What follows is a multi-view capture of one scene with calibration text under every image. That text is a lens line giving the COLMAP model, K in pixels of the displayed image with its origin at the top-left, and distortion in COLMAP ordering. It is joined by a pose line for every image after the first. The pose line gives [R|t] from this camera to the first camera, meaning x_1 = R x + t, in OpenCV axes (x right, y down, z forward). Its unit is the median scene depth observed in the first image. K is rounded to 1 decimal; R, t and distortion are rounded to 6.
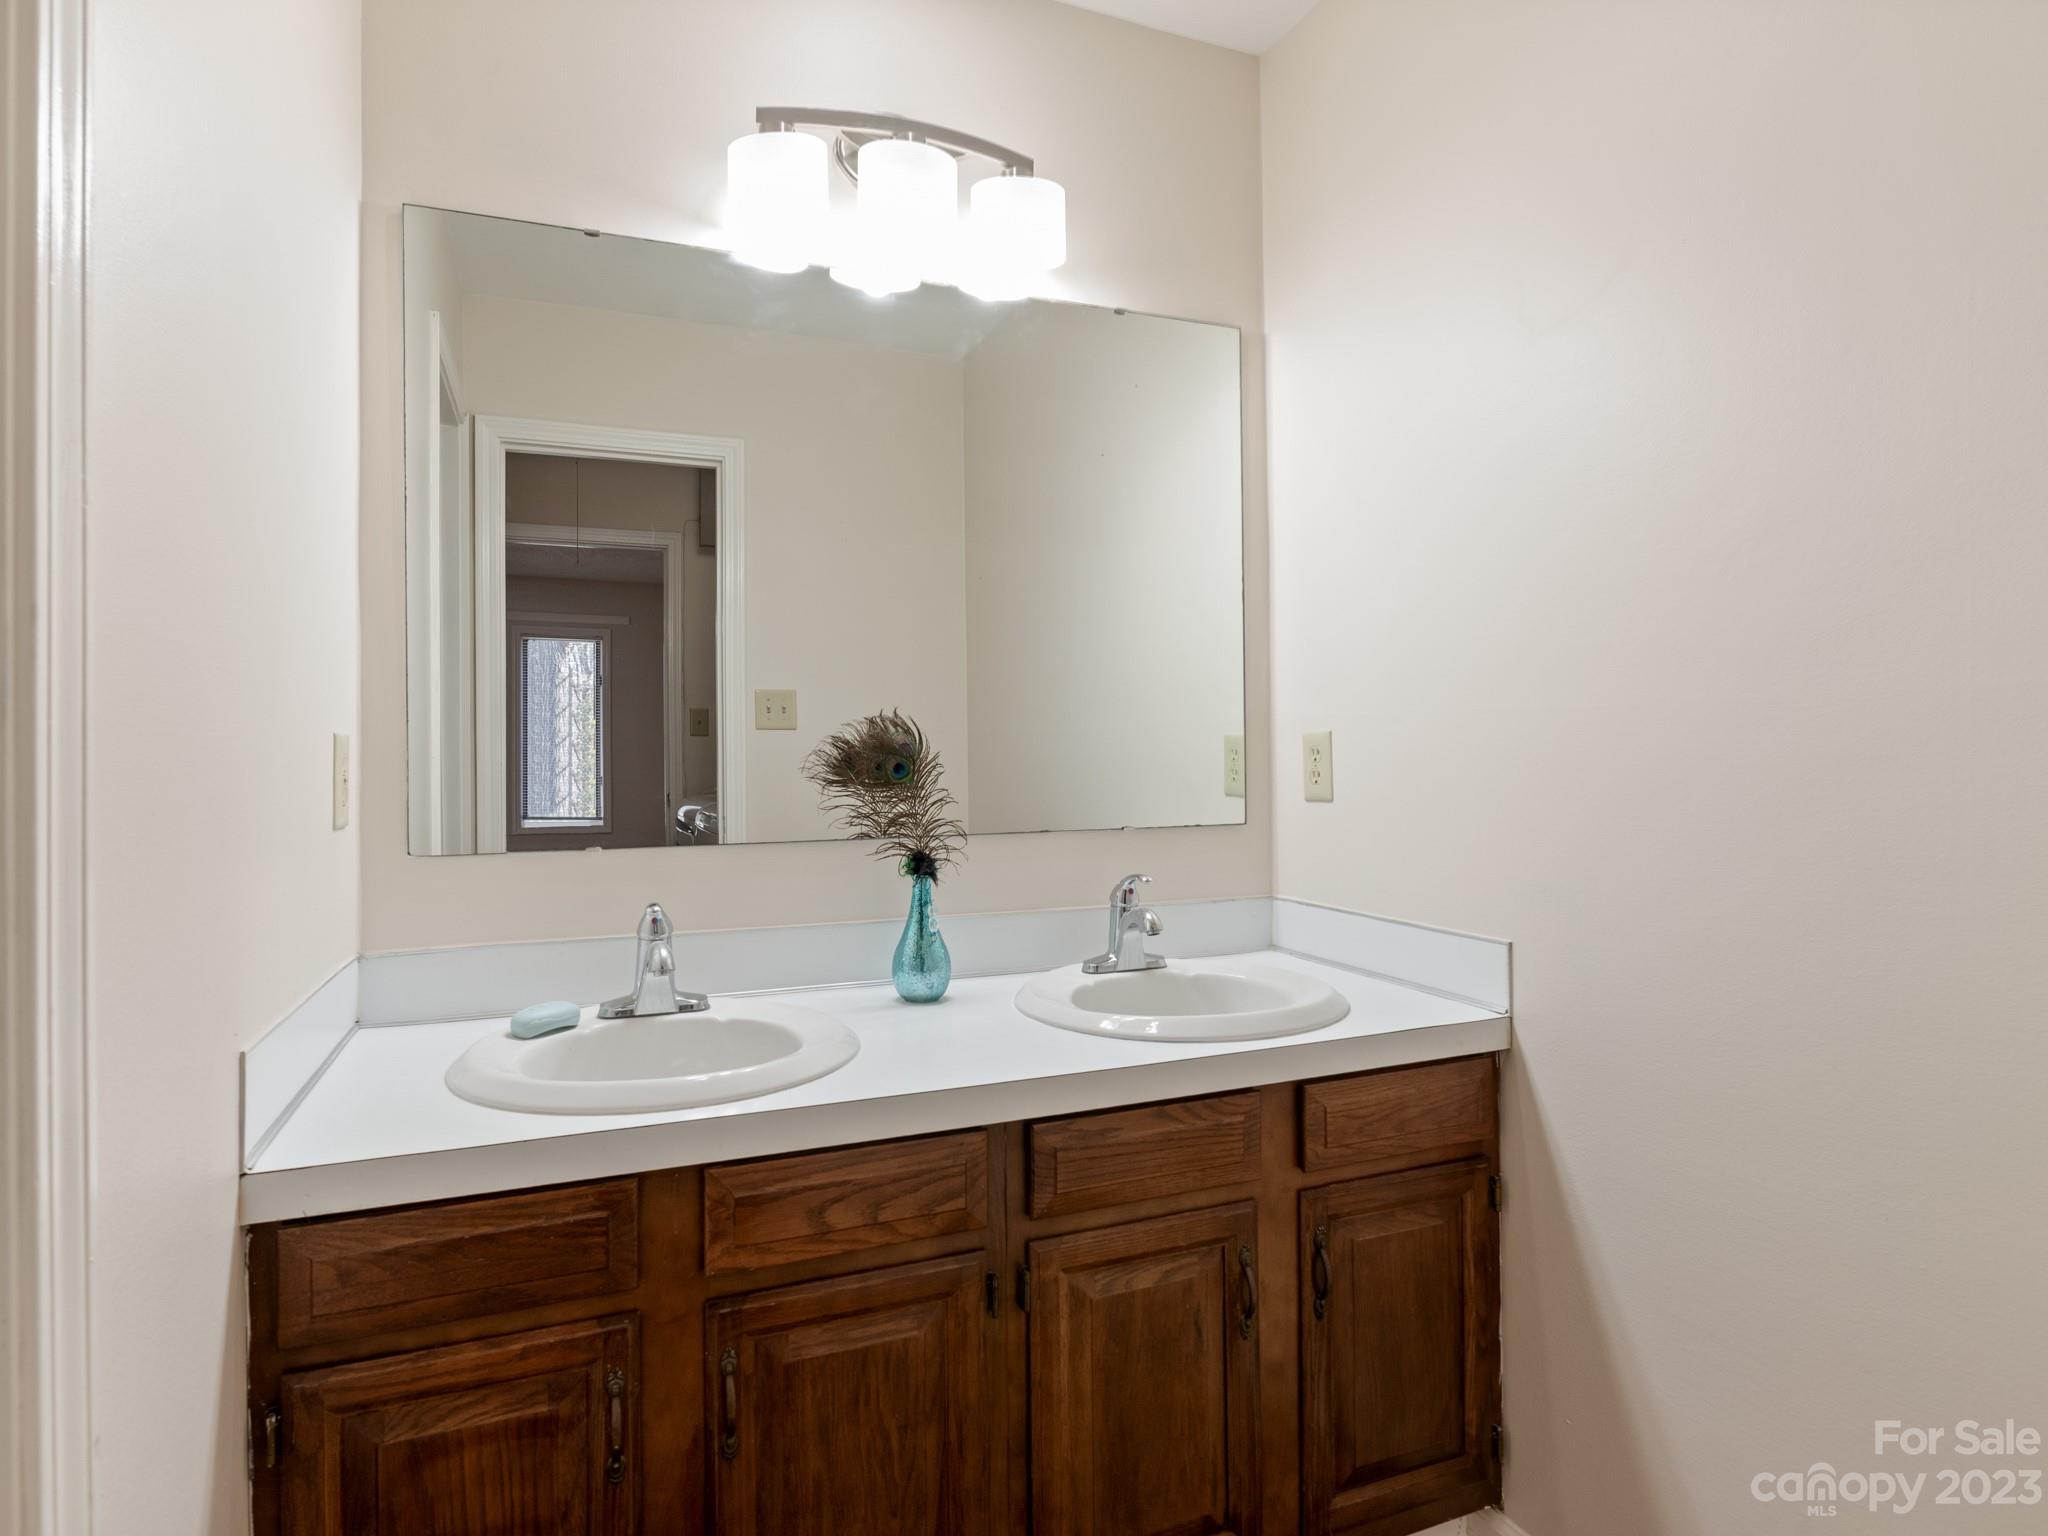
lens RADIAL K [[1072.0, 0, 977.3], [0, 1072.0, 740.3], [0, 0, 1]] dist [0.005695, 0.000093]
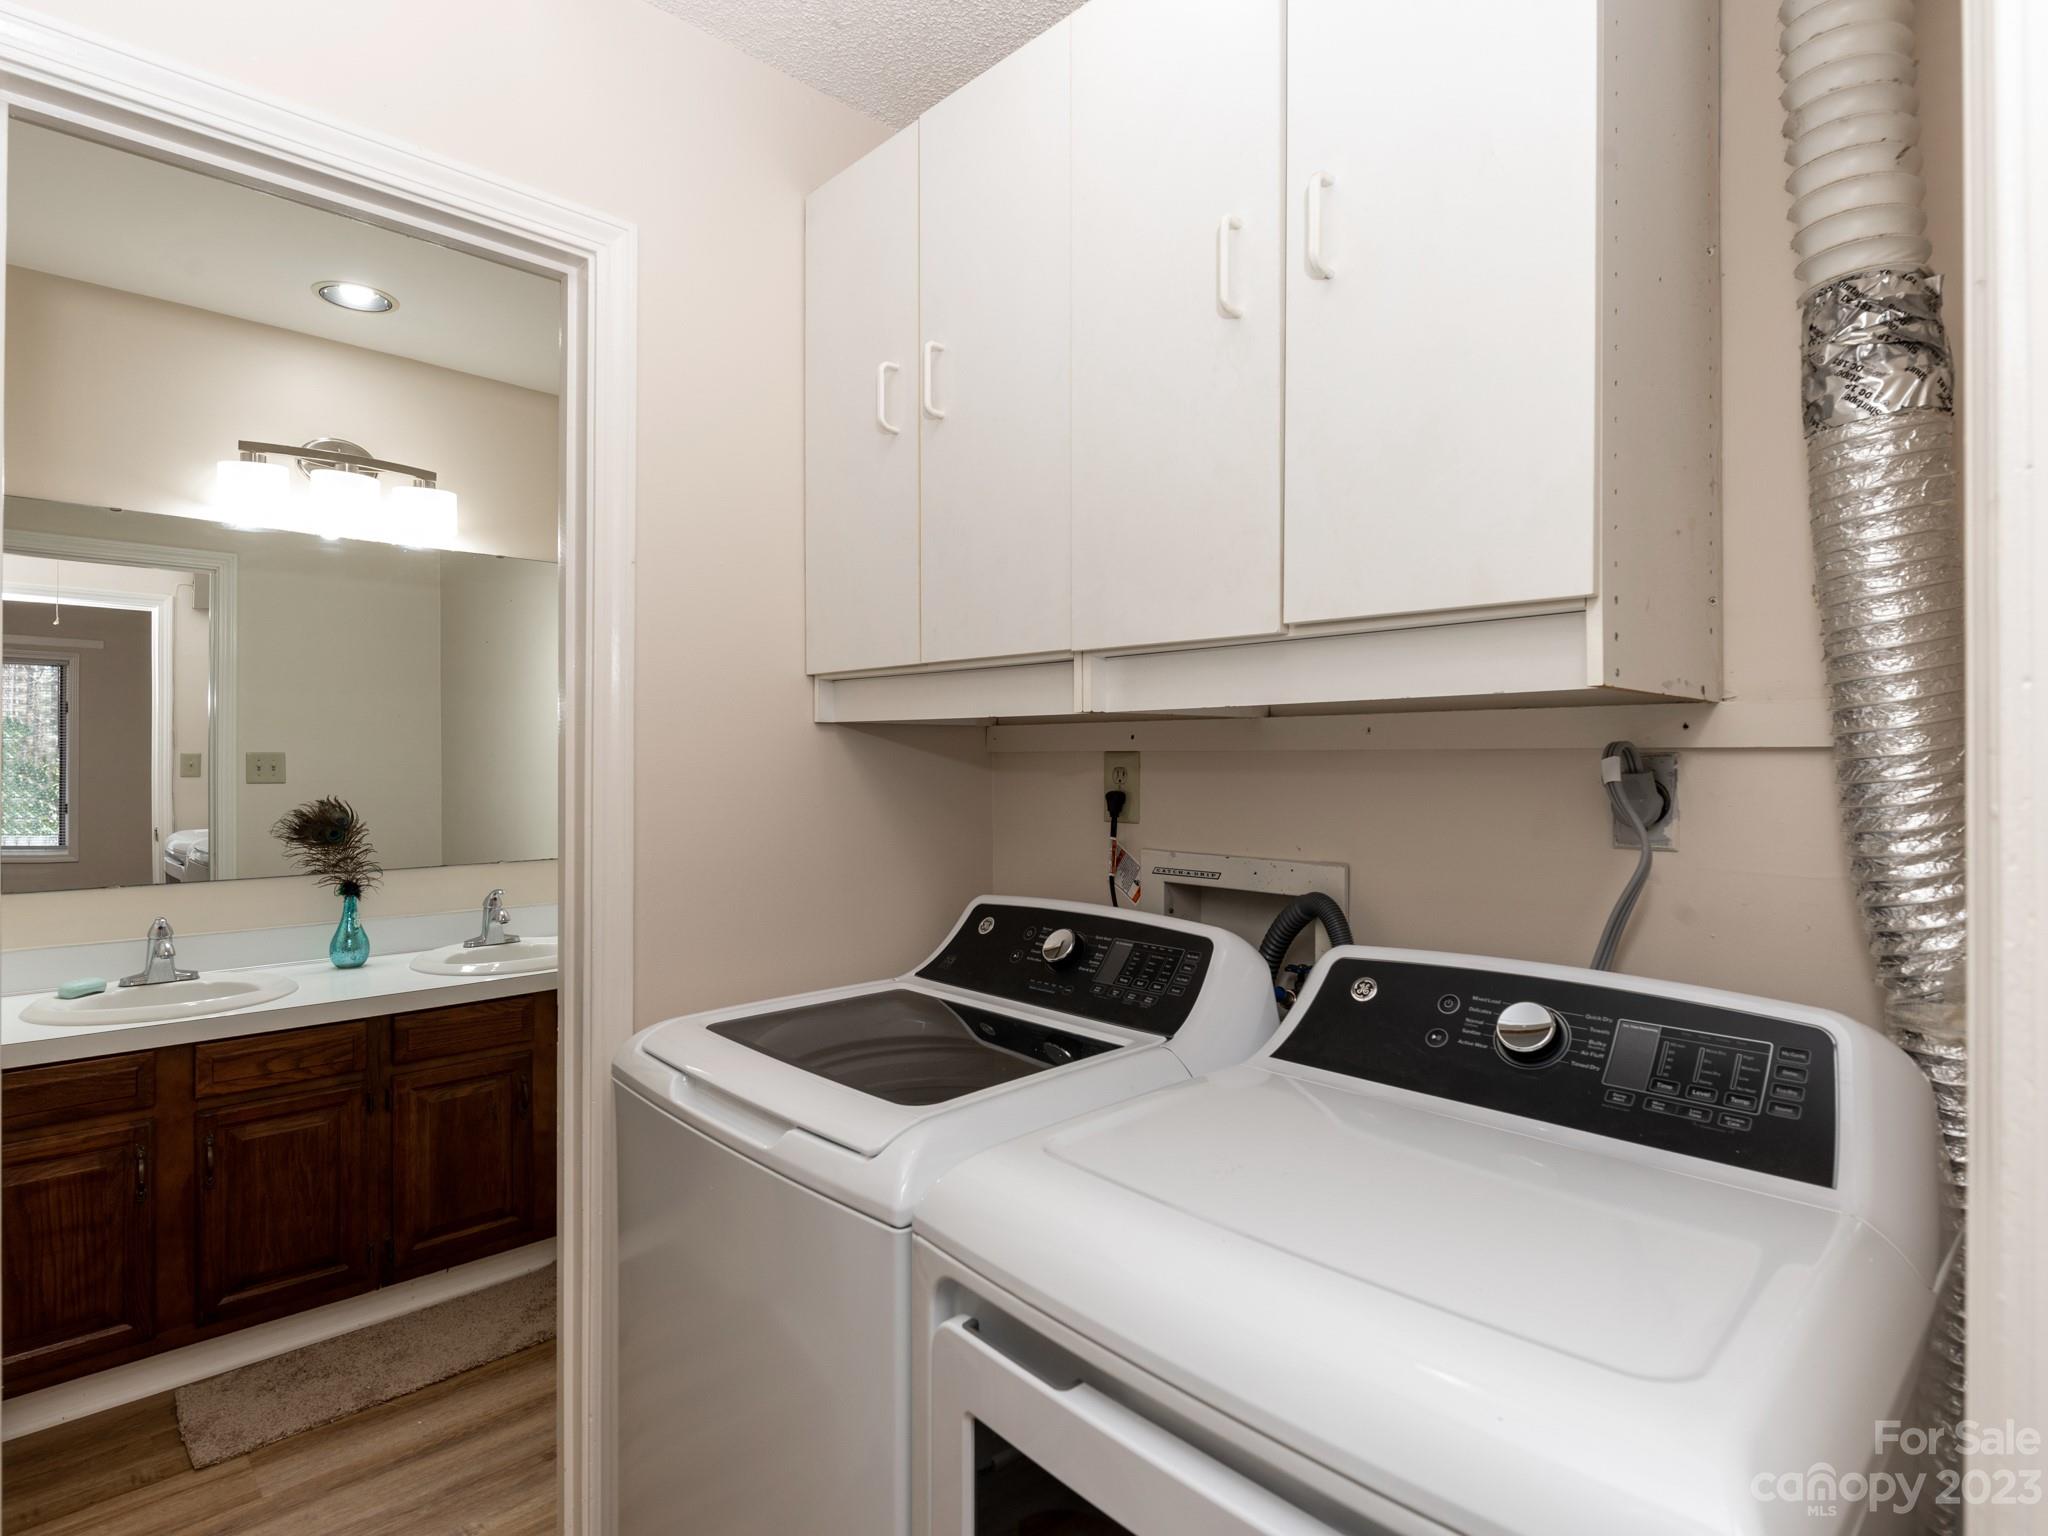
lens RADIAL K [[1064.2, 0, 1022.3], [0, 1064.2, 753.2], [0, 0, 1]] dist [0.002917, -0.005393]
pose [[0.916790, 0.011651, 0.399200, 0.320761], [-0.013968, 0.999898, 0.002894, -0.155052], [-0.399126, -0.008229, 0.916859, -1.267040]]
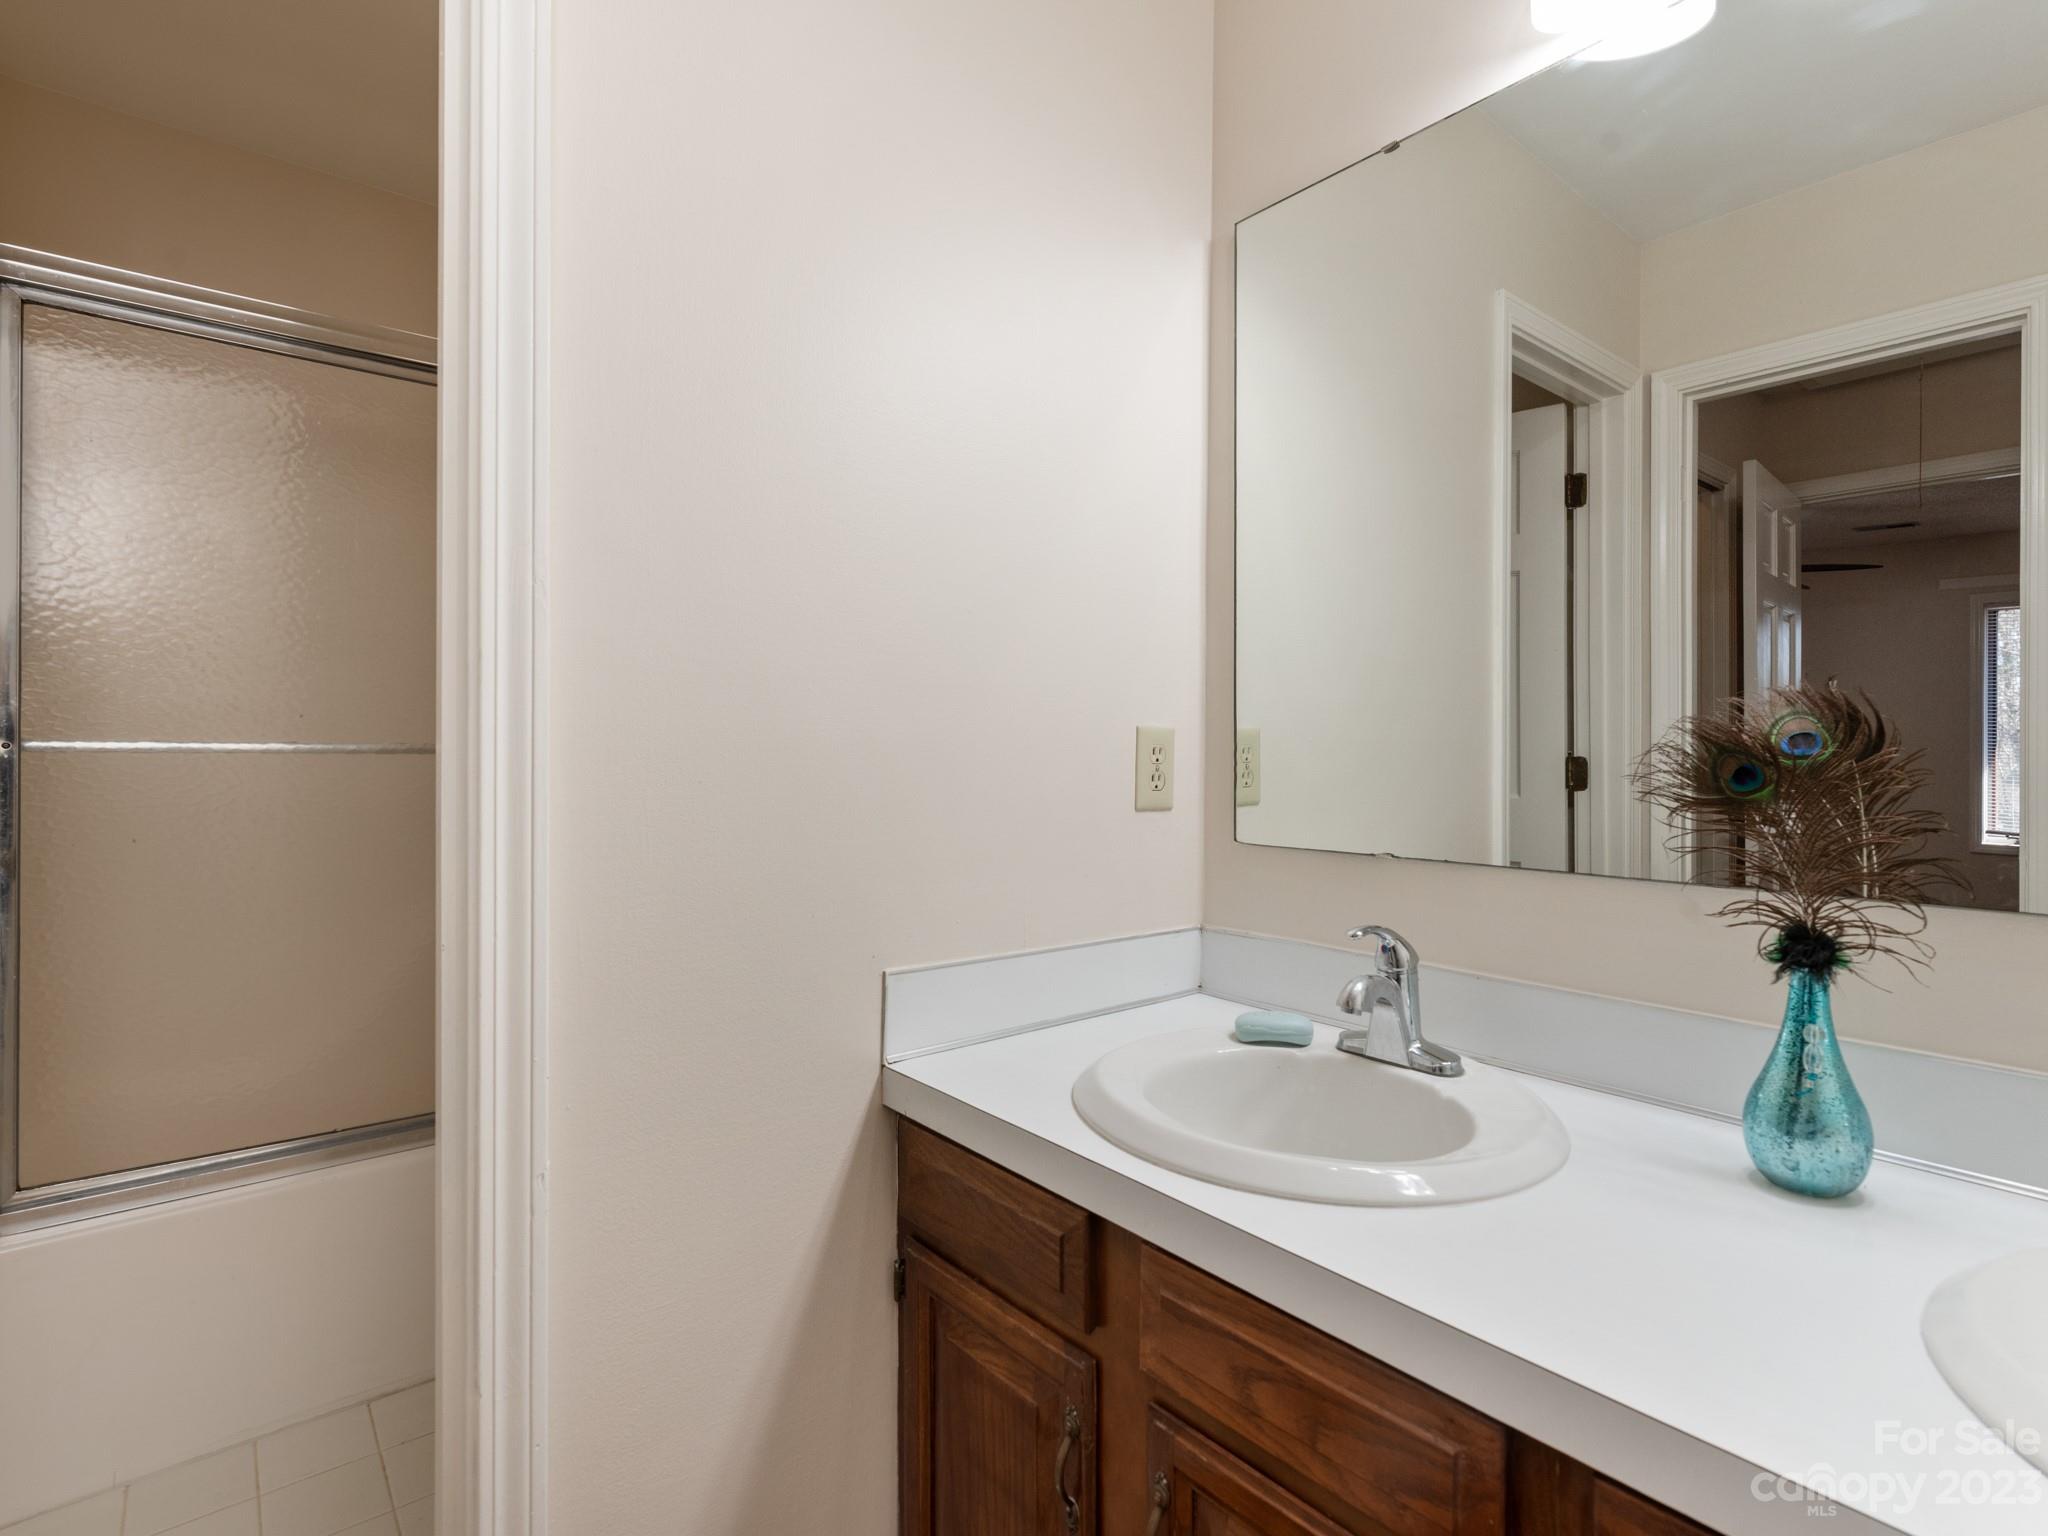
lens RADIAL K [[1003.7, 0, 1025.5], [0, 1003.7, 748.4], [0, 0, 1]] dist [-0.000140, -0.000663]
pose [[0.345475, 0.007362, -0.938399, 0.392411], [0.003209, 0.999954, 0.009026, 0.006662], [0.938423, -0.006130, 0.345435, 0.567782]]
